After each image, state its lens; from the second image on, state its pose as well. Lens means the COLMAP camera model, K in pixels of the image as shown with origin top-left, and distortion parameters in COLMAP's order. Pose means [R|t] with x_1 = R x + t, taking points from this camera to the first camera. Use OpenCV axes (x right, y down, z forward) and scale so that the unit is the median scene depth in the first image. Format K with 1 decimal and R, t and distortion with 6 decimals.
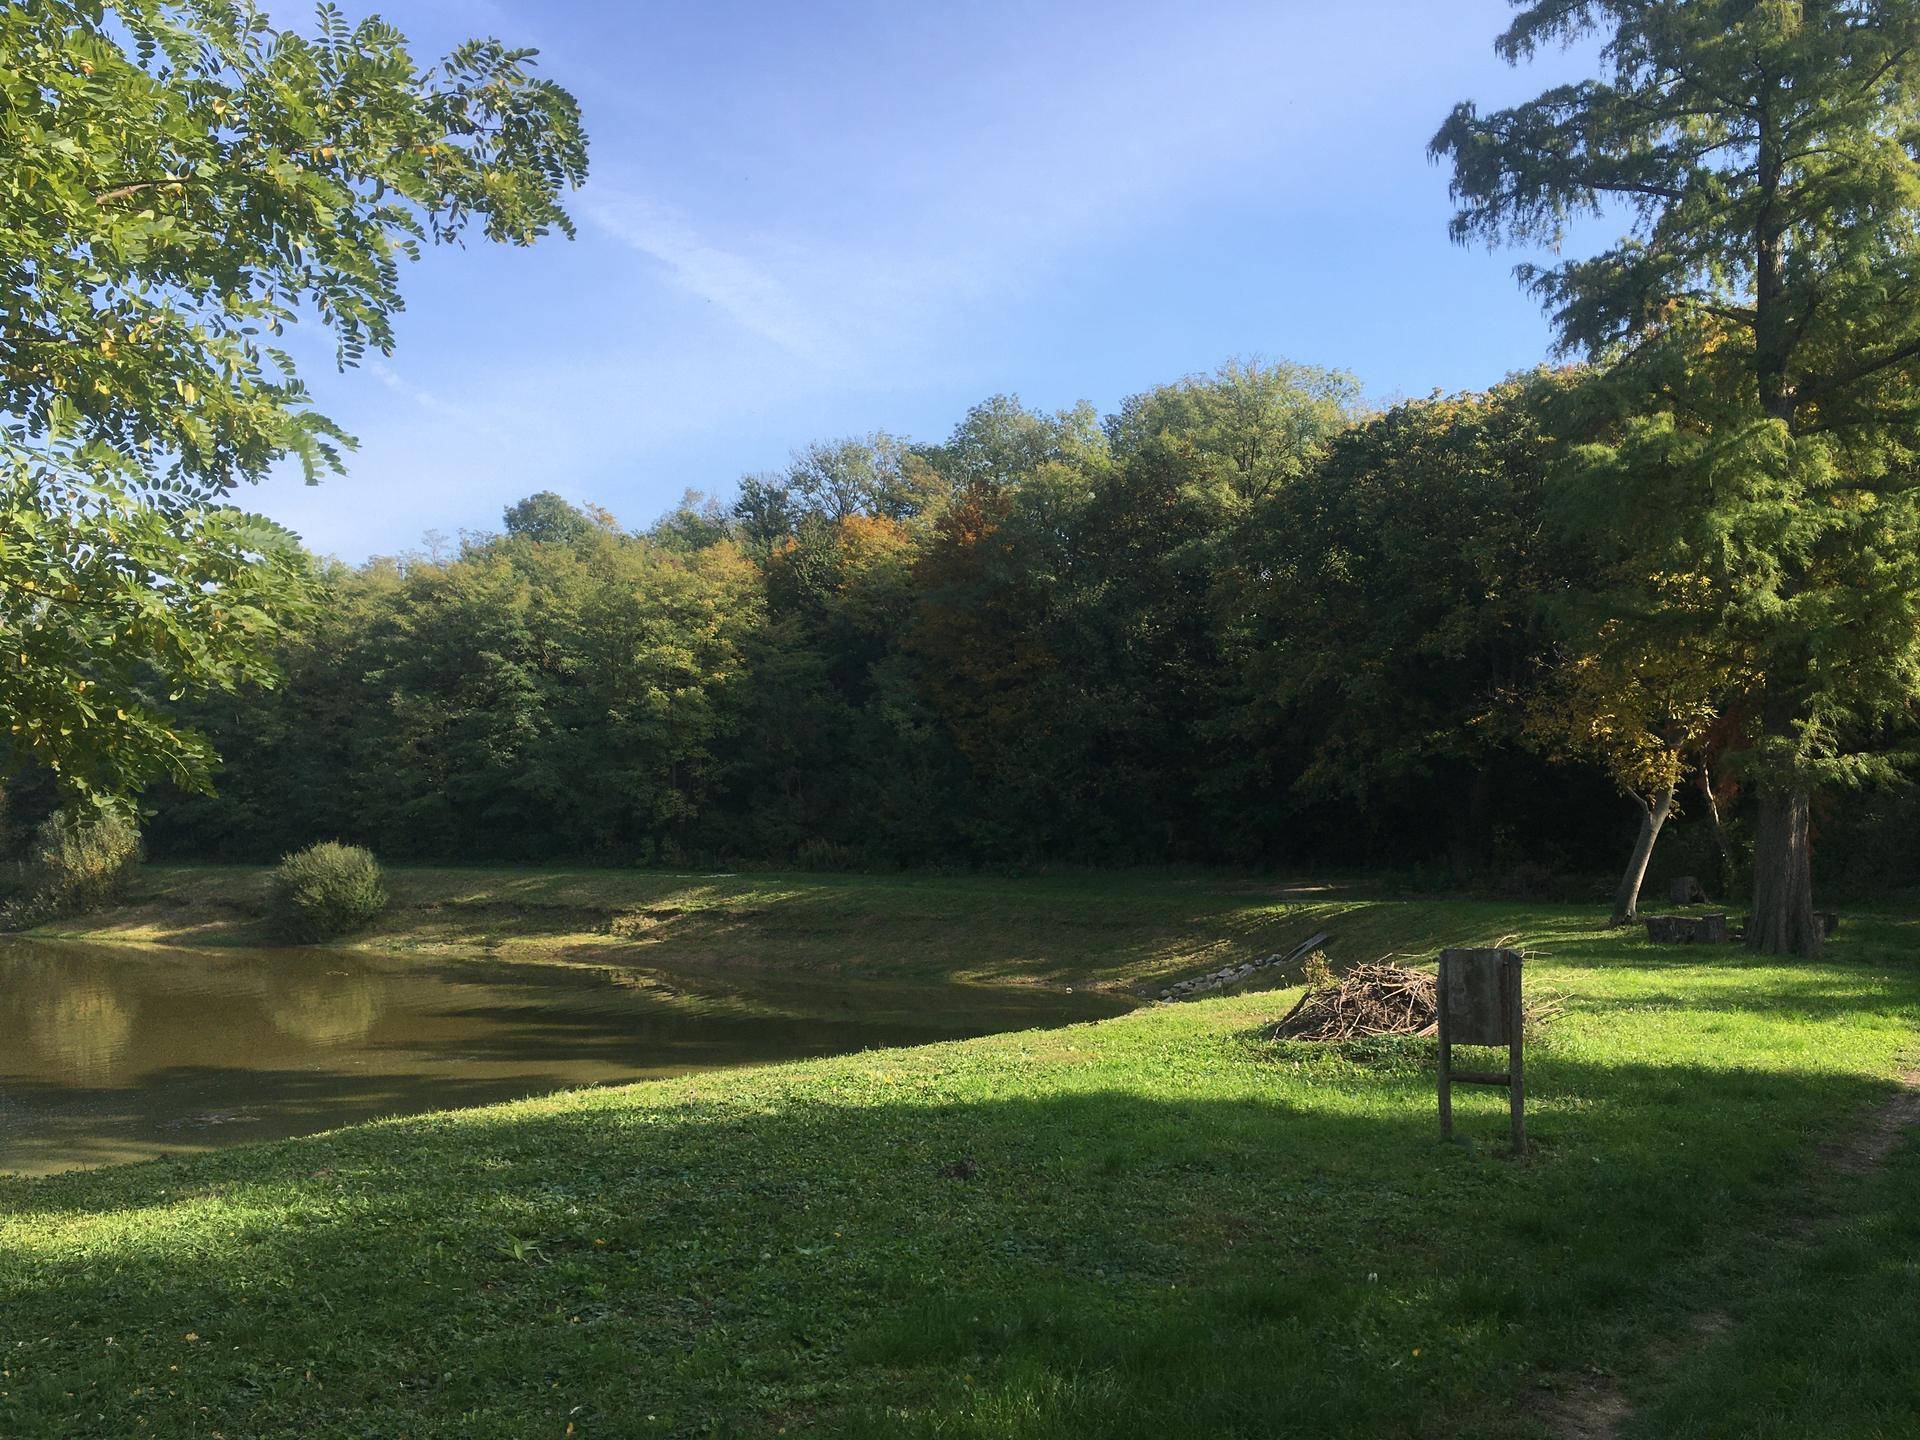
lens RADIAL K [[1640.7, 0, 960.0], [0, 1640.7, 720.0], [0, 0, 1]] dist [0.077918, -0.083667]
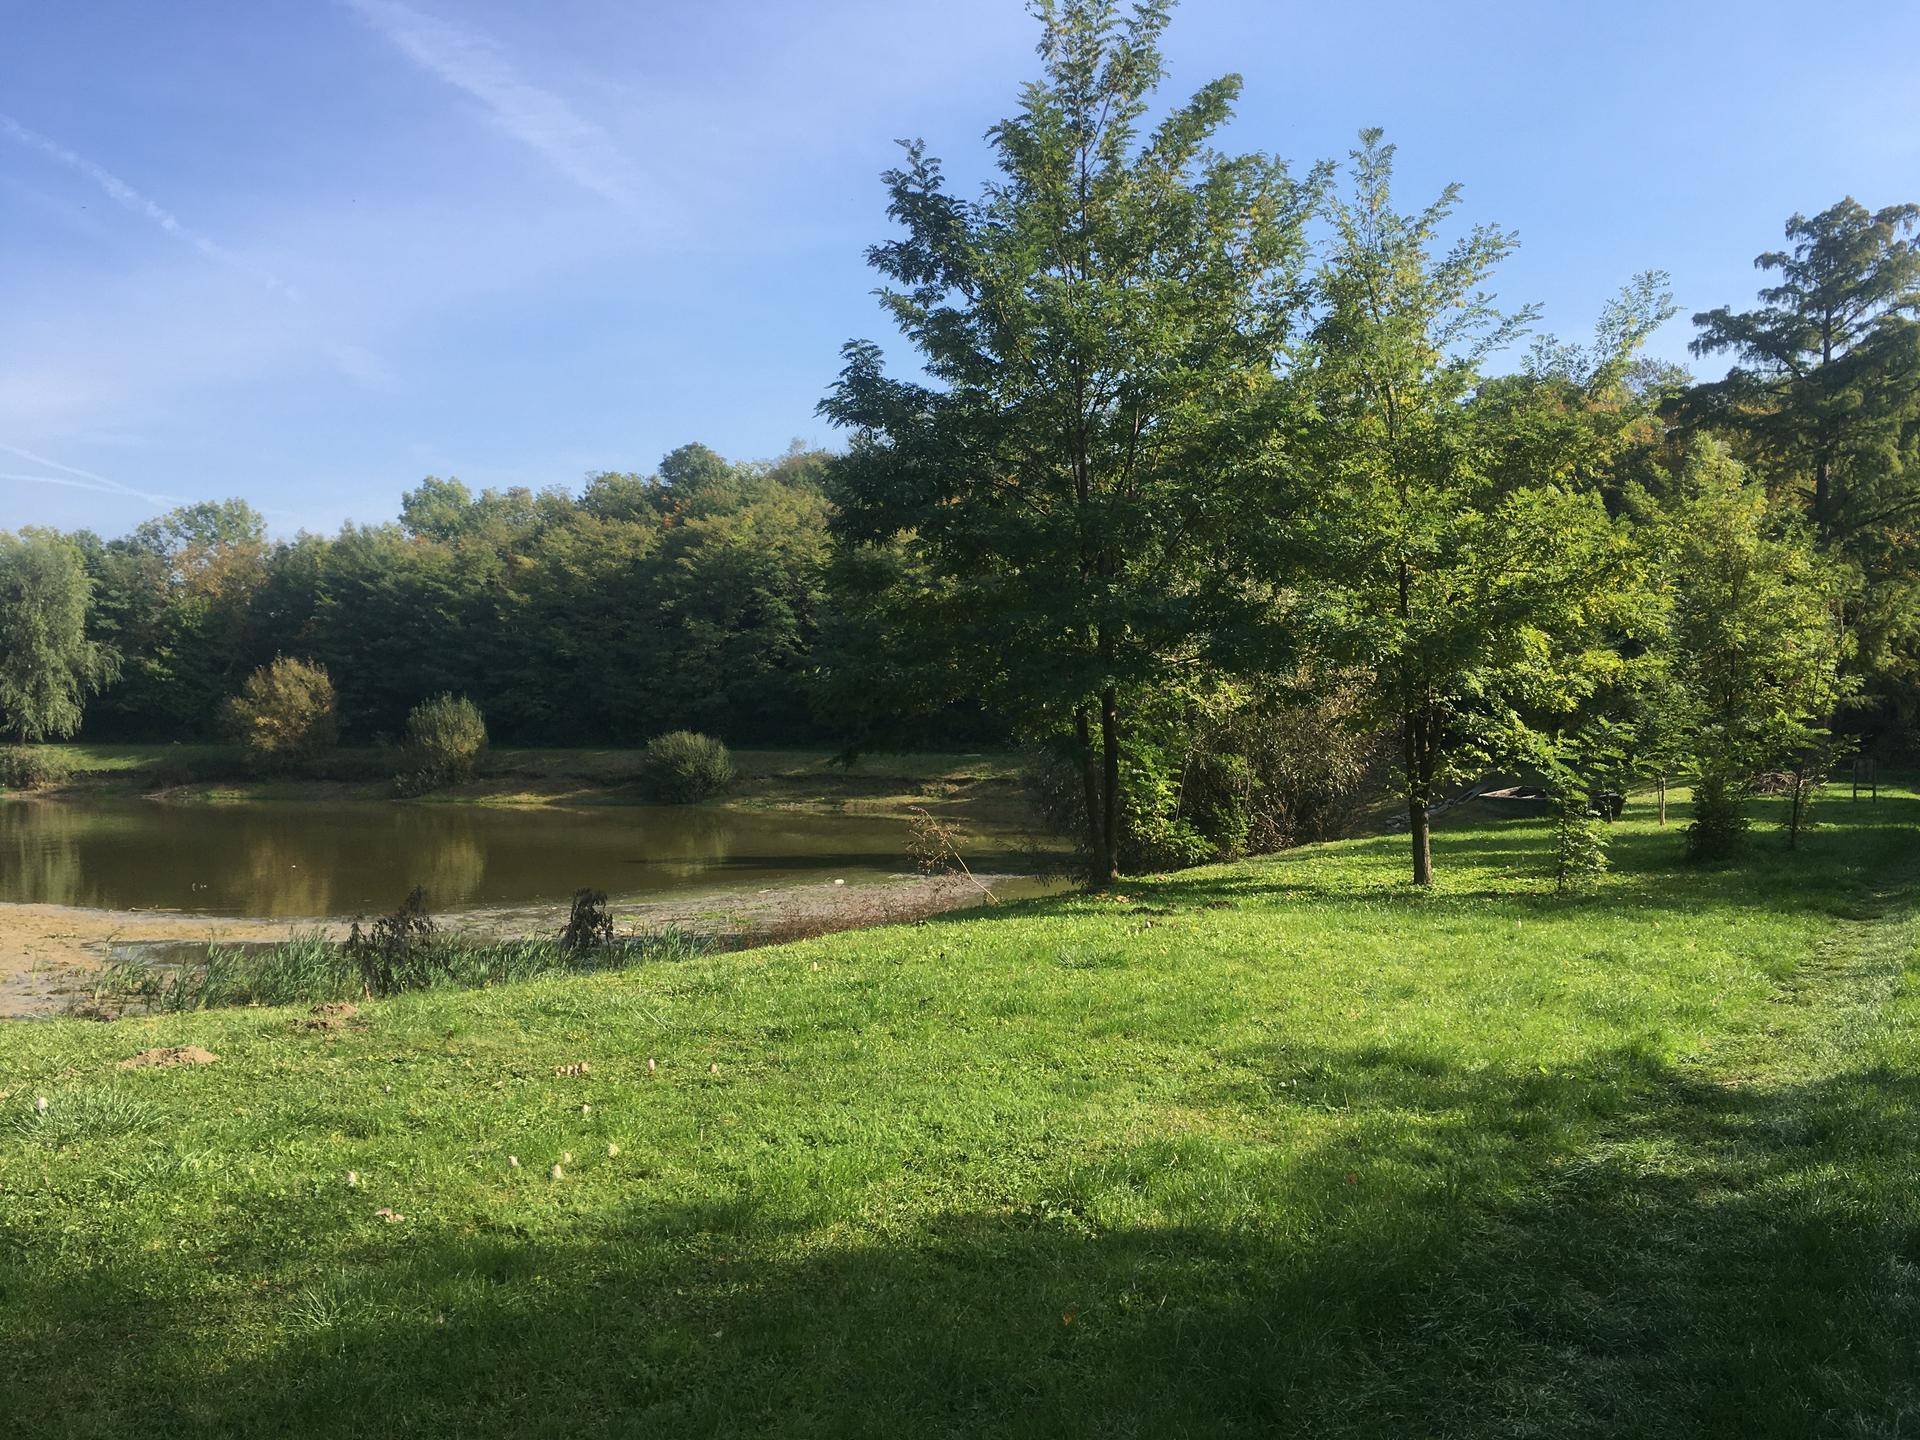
lens RADIAL K [[1640.7, 0, 960.0], [0, 1640.7, 720.0], [0, 0, 1]] dist [0.077918, -0.083667]
pose [[0.992675, -0.000367, 0.120816, -0.311979], [-0.007962, 0.997622, 0.068455, -0.029616], [-0.120554, -0.068915, 0.990312, -0.364028]]
